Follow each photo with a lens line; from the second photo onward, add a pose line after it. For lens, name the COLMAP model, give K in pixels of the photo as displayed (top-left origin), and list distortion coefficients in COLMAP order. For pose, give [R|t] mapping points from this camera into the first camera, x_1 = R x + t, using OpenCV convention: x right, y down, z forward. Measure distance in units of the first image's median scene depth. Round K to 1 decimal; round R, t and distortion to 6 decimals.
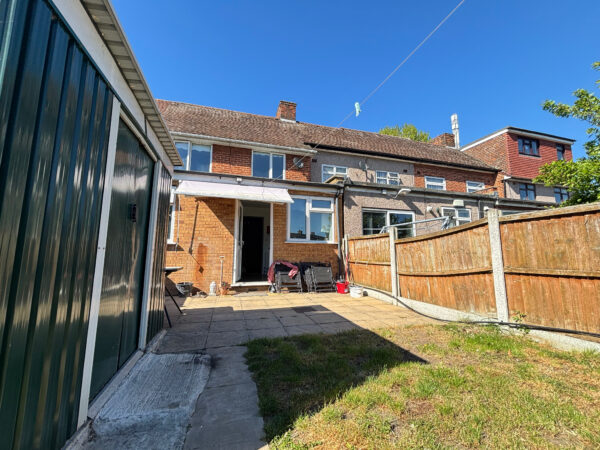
lens RADIAL K [[245.4, 0, 299.5], [0, 245.4, 227.8], [0, 0, 1]] dist [0.003503, -0.000143]
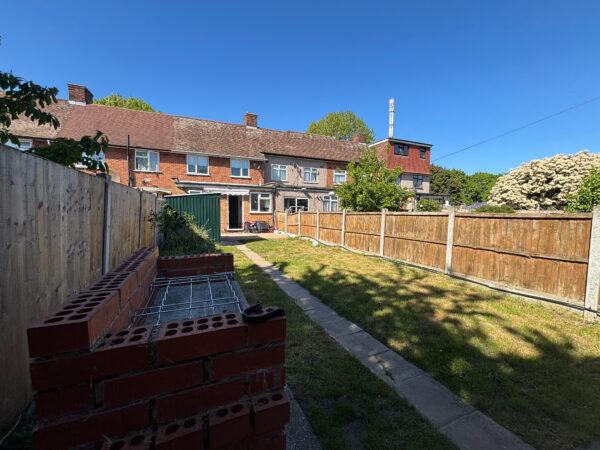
lens RADIAL K [[245.4, 0, 300.8], [0, 245.4, 227.6], [0, 0, 1]] dist [0.003503, -0.000143]
pose [[0.992171, -0.001607, 0.124874, 0.106511], [-0.021436, 0.982886, 0.182965, -0.179956], [-0.123031, -0.184209, 0.975157, -1.050303]]
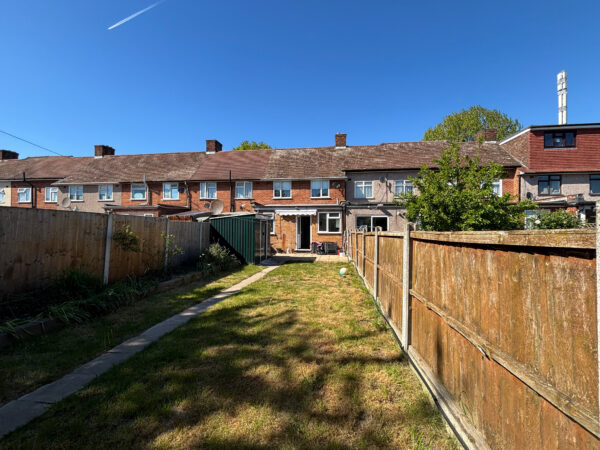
lens RADIAL K [[245.4, 0, 300.0], [0, 245.4, 225.7], [0, 0, 1]] dist [0.003503, -0.000143]
pose [[0.916216, -0.005967, -0.400641, 0.535876], [0.044199, 0.995292, 0.086255, -0.157818], [0.398240, -0.096736, 0.912166, -0.862617]]
